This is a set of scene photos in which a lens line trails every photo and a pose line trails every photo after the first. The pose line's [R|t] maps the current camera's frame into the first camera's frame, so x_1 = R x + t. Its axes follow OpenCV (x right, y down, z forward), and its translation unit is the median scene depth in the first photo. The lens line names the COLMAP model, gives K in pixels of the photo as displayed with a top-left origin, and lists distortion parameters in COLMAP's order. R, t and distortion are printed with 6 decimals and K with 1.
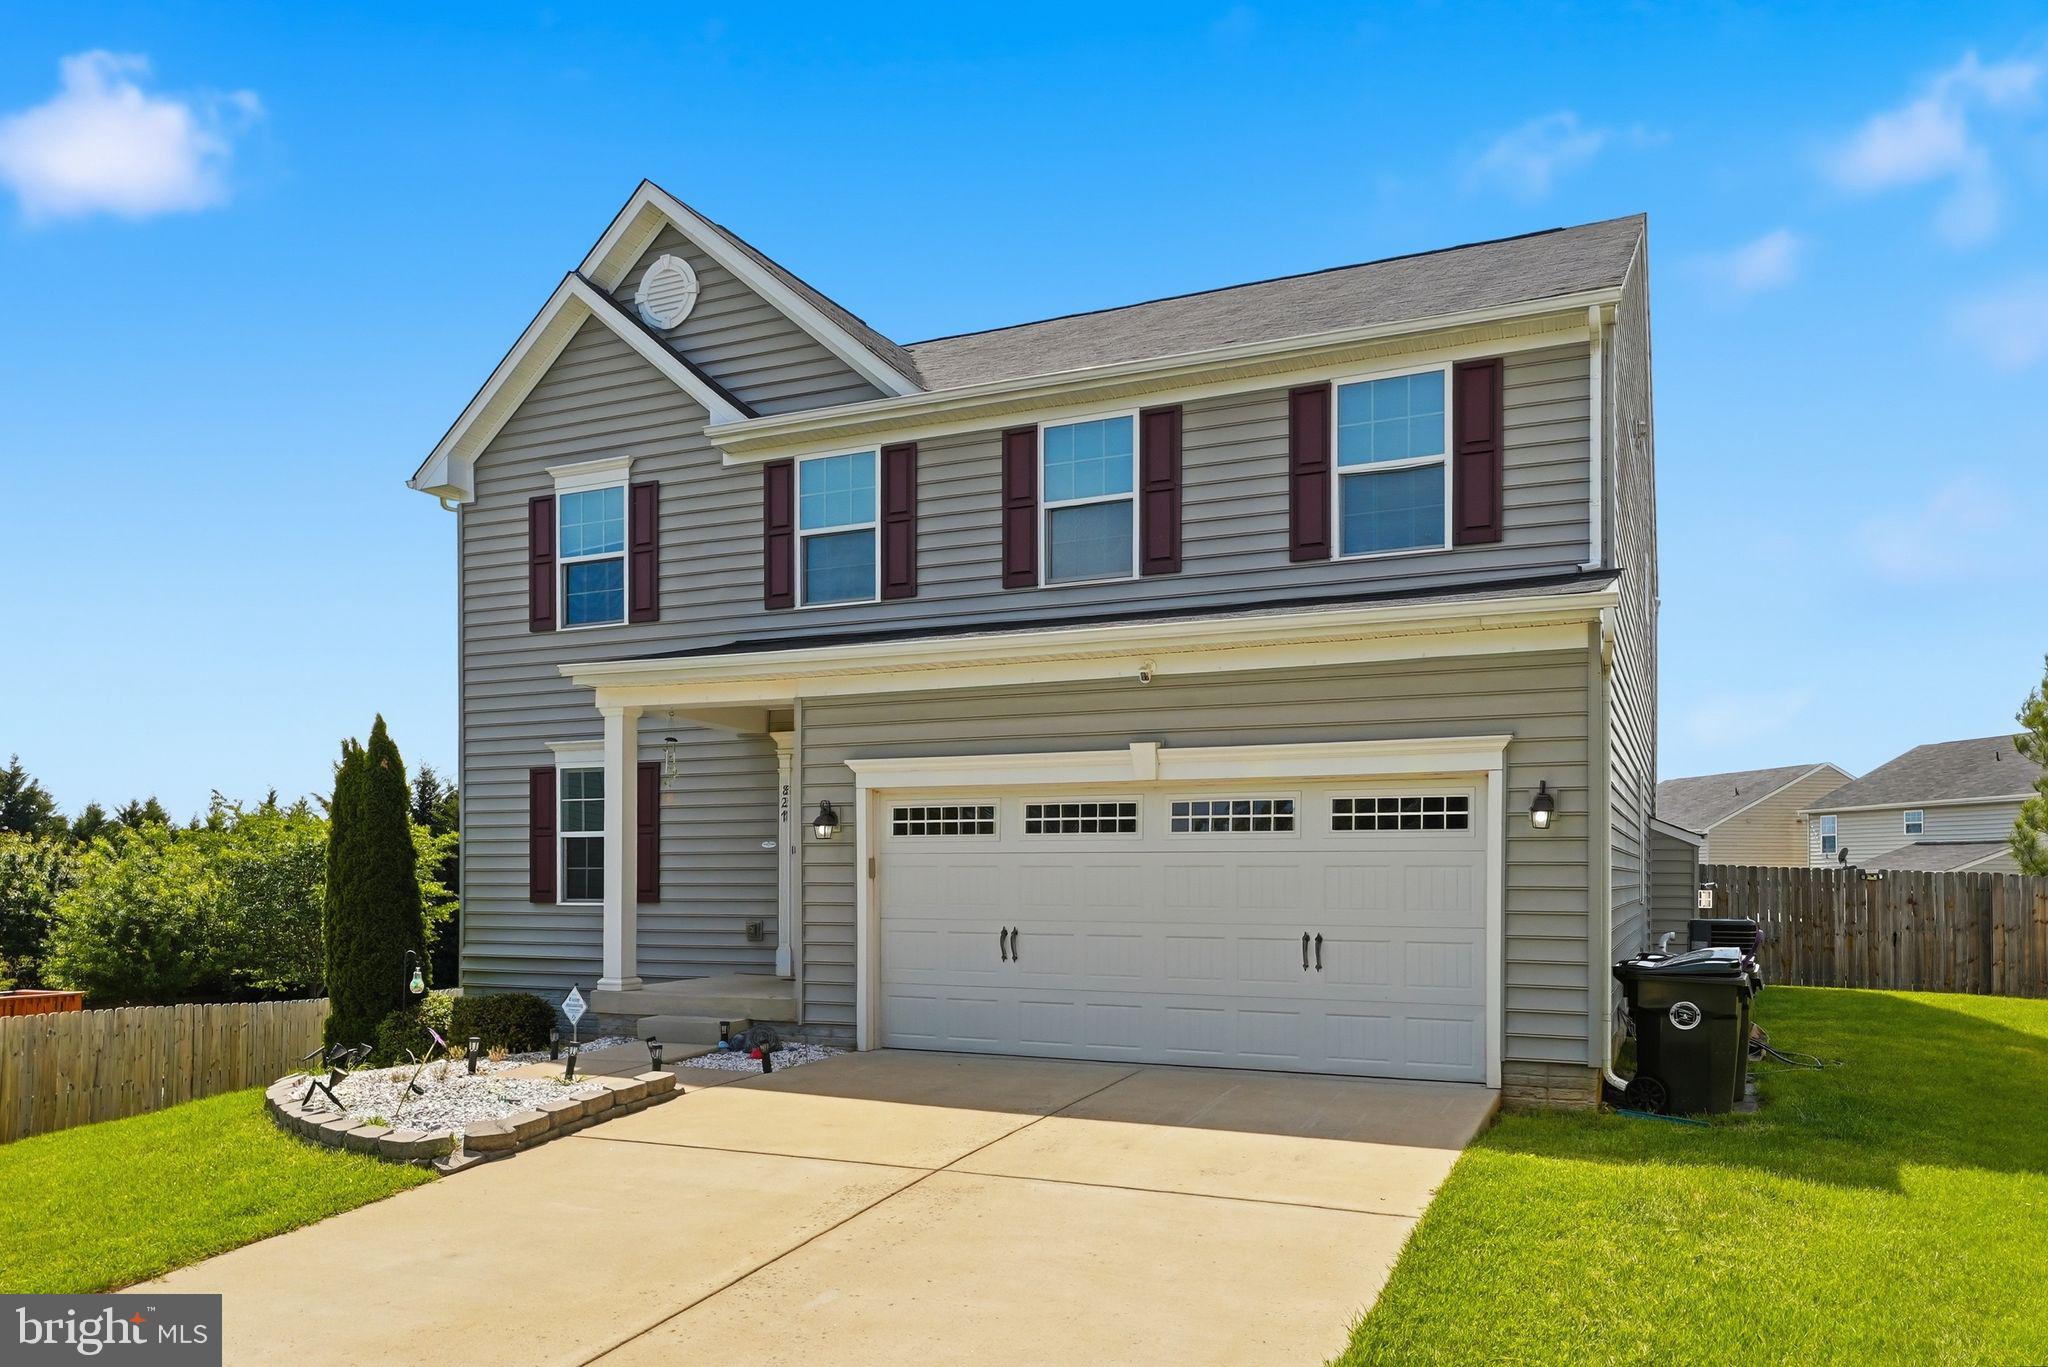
lens RADIAL K [[1410.6, 0, 1024.2], [0, 1410.6, 867.5], [0, 0, 1]] dist [0.017322, 0.006386]
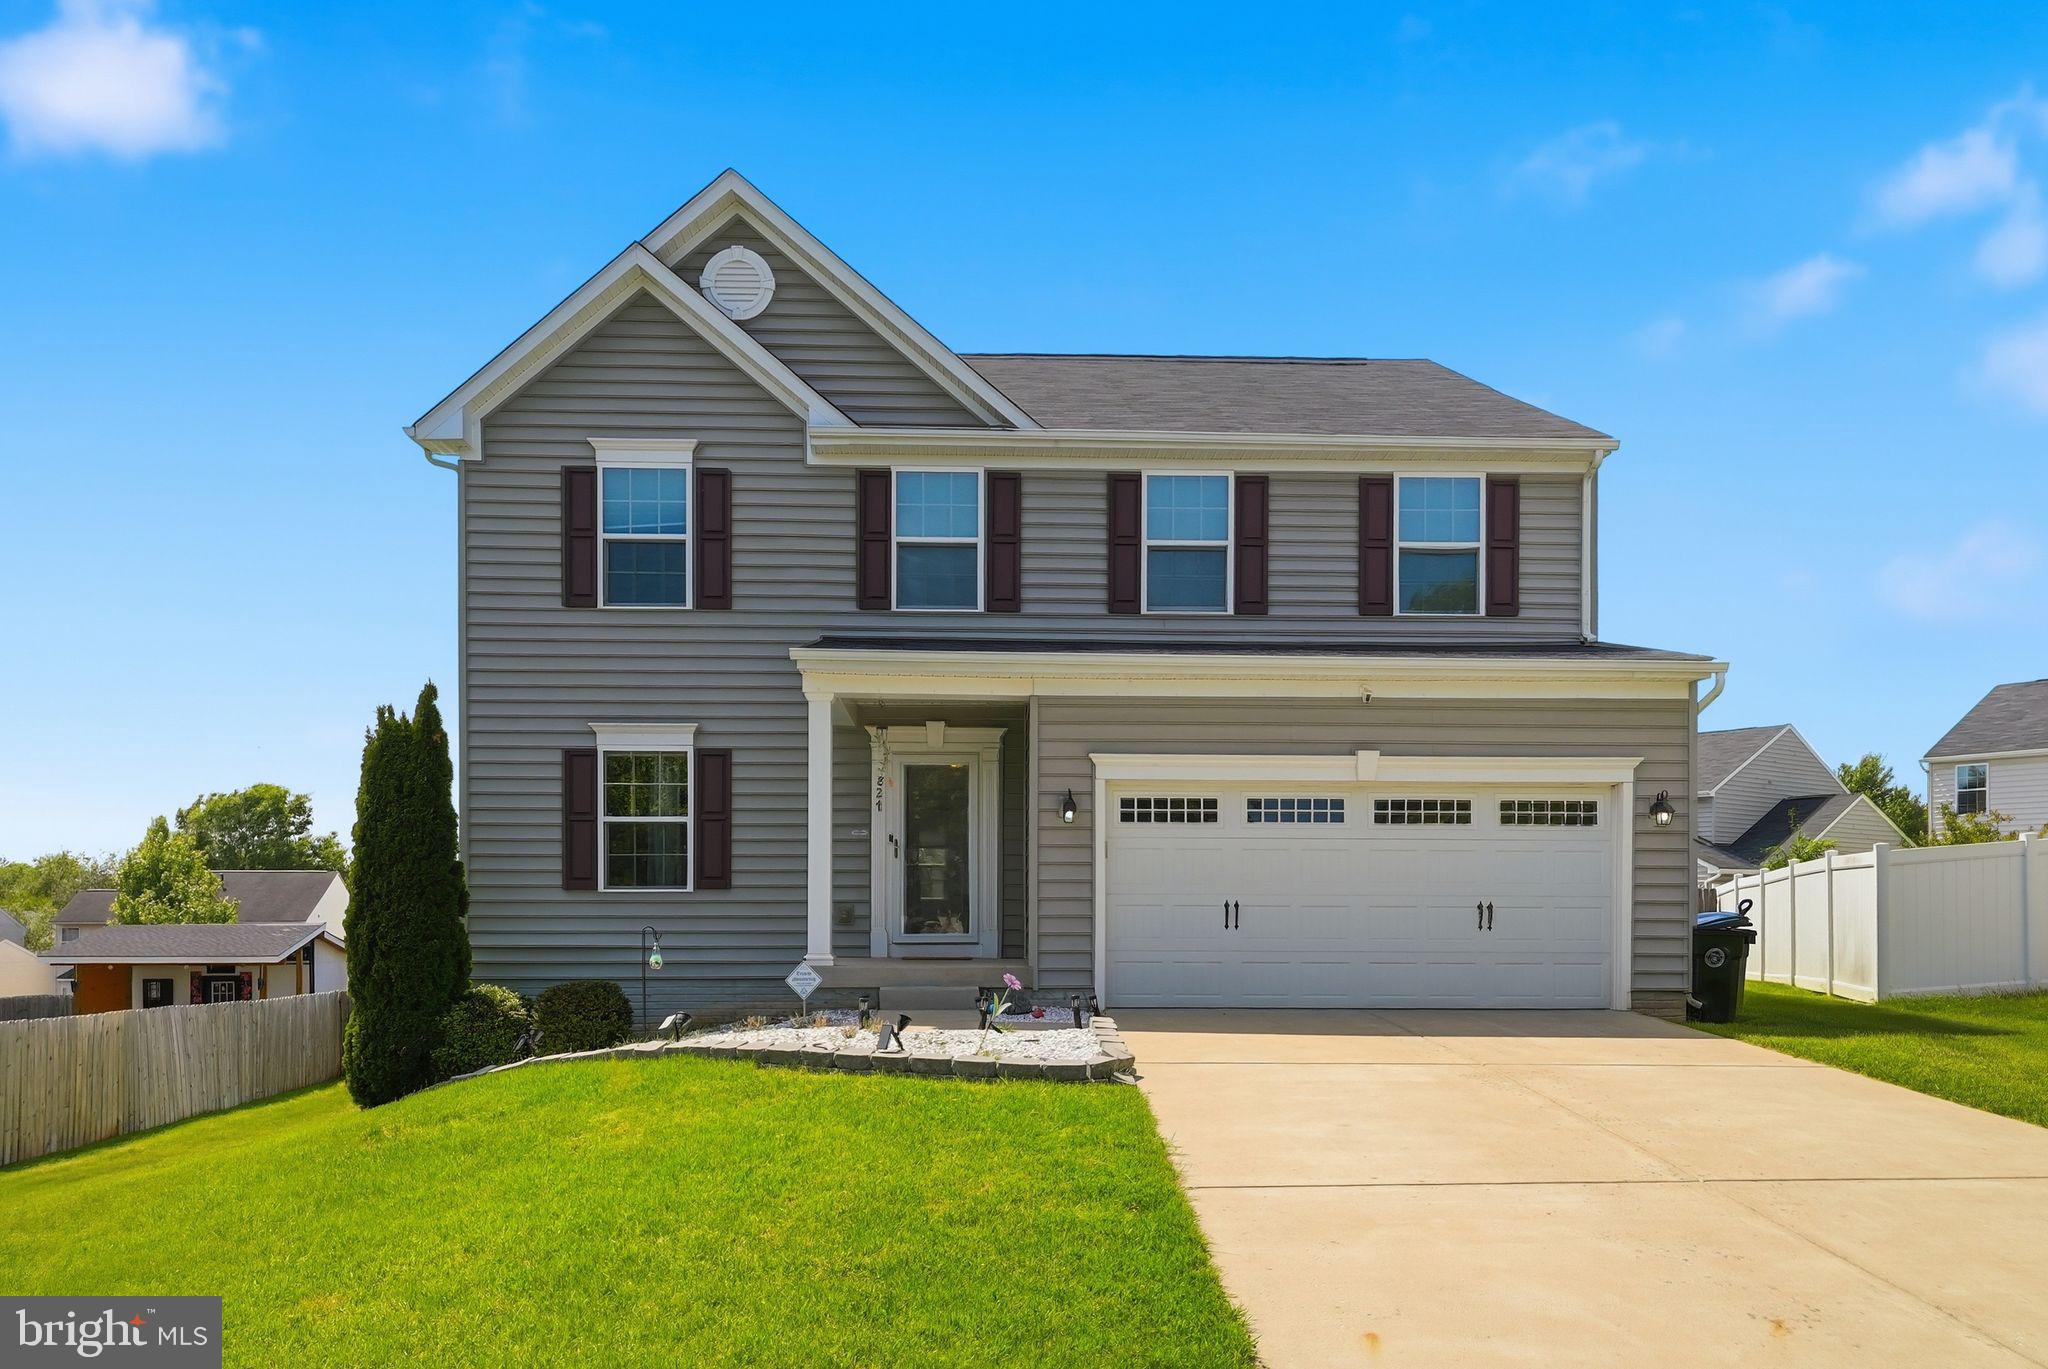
lens RADIAL K [[1422.3, 0, 1015.4], [0, 1422.3, 909.0], [0, 0, 1]] dist [0.010001, -0.002651]
pose [[0.900574, 0.002647, 0.434695, -0.577792], [-0.005890, 0.999964, 0.006113, 0.035708], [-0.434663, -0.008065, 0.900557, -0.002942]]
